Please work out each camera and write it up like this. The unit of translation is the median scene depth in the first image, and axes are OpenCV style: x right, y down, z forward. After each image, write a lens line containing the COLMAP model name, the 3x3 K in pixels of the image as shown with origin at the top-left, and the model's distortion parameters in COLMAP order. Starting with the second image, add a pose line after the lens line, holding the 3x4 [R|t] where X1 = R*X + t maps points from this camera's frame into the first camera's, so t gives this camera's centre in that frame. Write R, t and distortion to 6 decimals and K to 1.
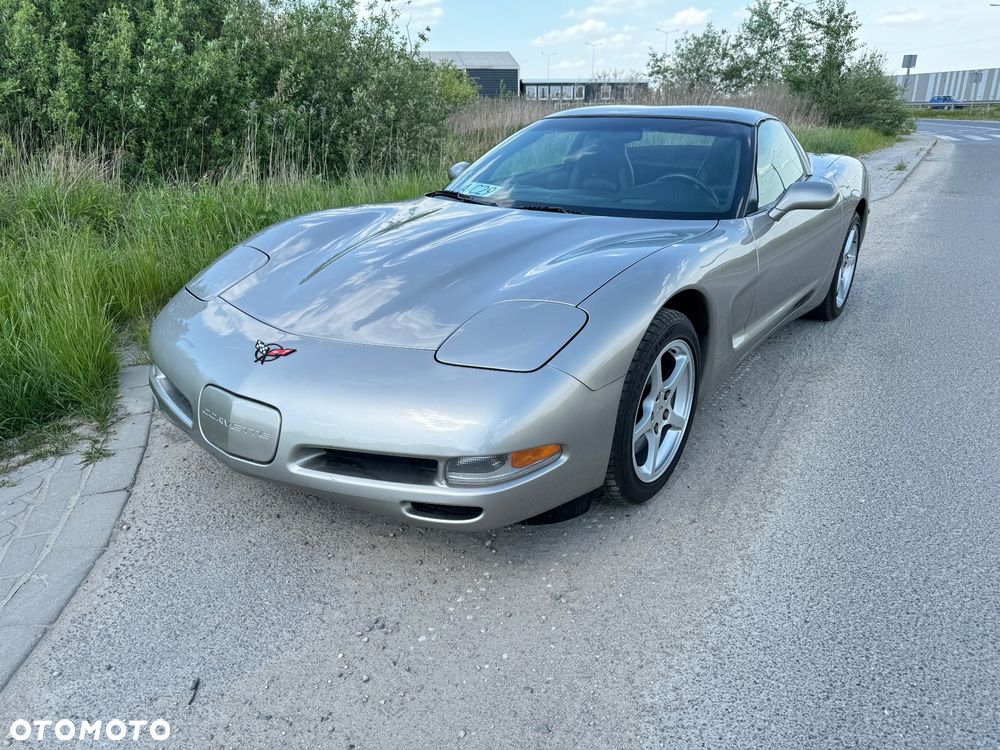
lens RADIAL K [[712.1, 0, 494.0], [0, 712.1, 383.6], [0, 0, 1]] dist [0.070262, -0.107472]
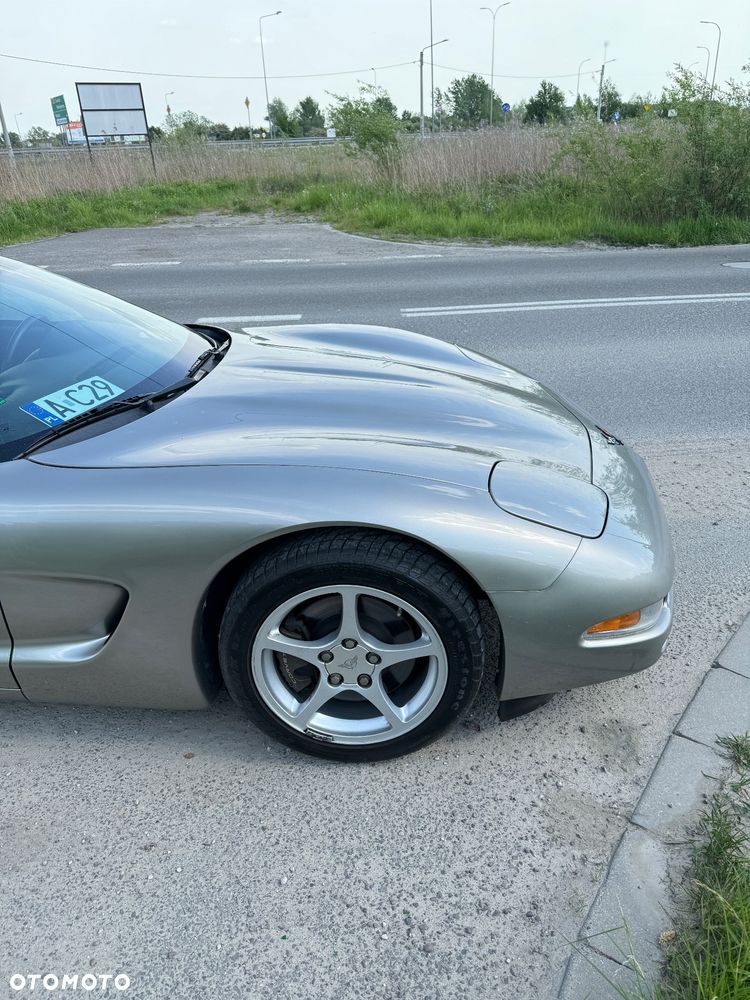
lens RADIAL K [[712.1, 0, 375.0], [0, 712.1, 500.0], [0, 0, 1]] dist [0.070262, -0.107472]
pose [[-0.553113, -0.350363, 0.755852, -0.357782], [0.332867, 0.738765, 0.586026, -0.271281], [-0.763719, 0.575736, -0.291996, 0.598282]]
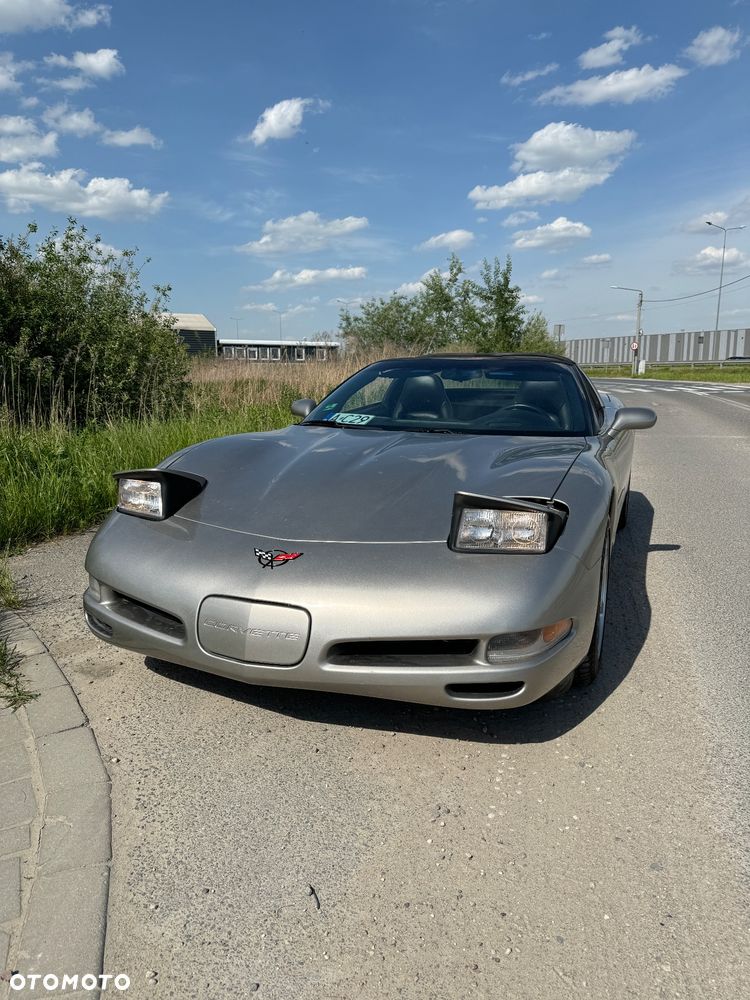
lens RADIAL K [[712.1, 0, 375.0], [0, 712.1, 500.0], [0, 0, 1]] dist [0.070262, -0.107472]
pose [[0.966378, -0.041319, 0.253784, -0.152774], [0.086969, 0.981357, -0.171391, 0.022127], [-0.241971, 0.187700, 0.951955, -0.008397]]
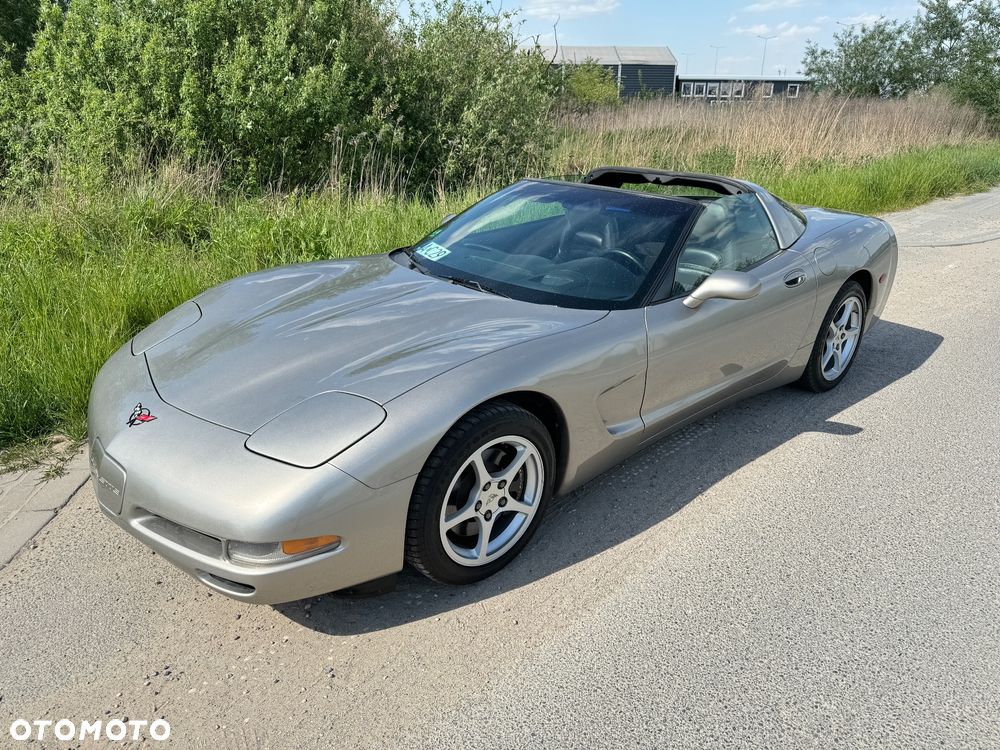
lens RADIAL K [[708.1, 0, 495.4], [0, 708.1, 378.0], [0, 0, 1]] dist [0.054827, -0.066841]
pose [[0.977765, 0.089497, -0.189645, 0.165951], [-0.088204, 0.995985, 0.015266, -0.062163], [0.190249, 0.001801, 0.981734, -0.011347]]
